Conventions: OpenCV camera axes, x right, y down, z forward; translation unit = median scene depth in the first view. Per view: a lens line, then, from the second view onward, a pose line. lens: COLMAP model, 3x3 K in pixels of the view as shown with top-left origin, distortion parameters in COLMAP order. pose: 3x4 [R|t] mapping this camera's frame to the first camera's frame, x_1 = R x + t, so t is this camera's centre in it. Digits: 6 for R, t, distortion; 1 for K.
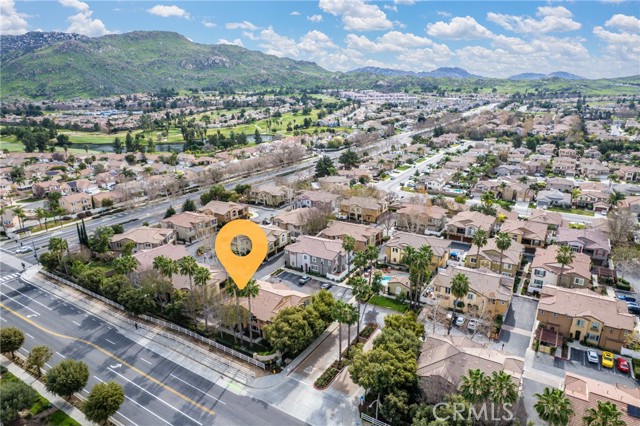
lens RADIAL K [[395.5, 0, 320.0], [0, 395.5, 213.0], [0, 0, 1]] dist [0.000283, 0.000446]
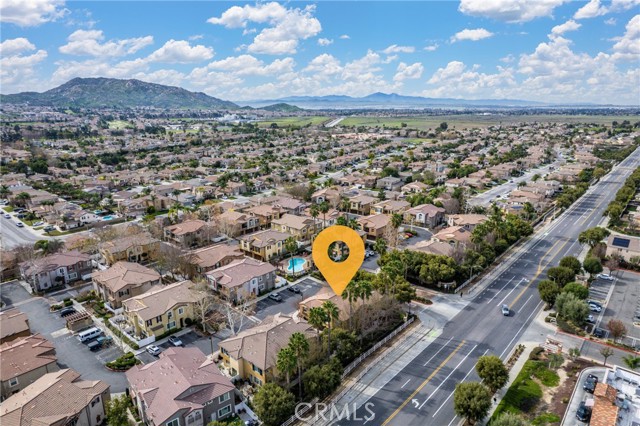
lens RADIAL K [[395.5, 0, 320.0], [0, 395.5, 213.0], [0, 0, 1]] dist [0.000283, 0.000446]
pose [[0.161184, -0.220561, 0.961963, -1.267877], [0.286606, 0.943163, 0.168228, -0.224071], [-0.944392, 0.248588, 0.215237, 0.871452]]
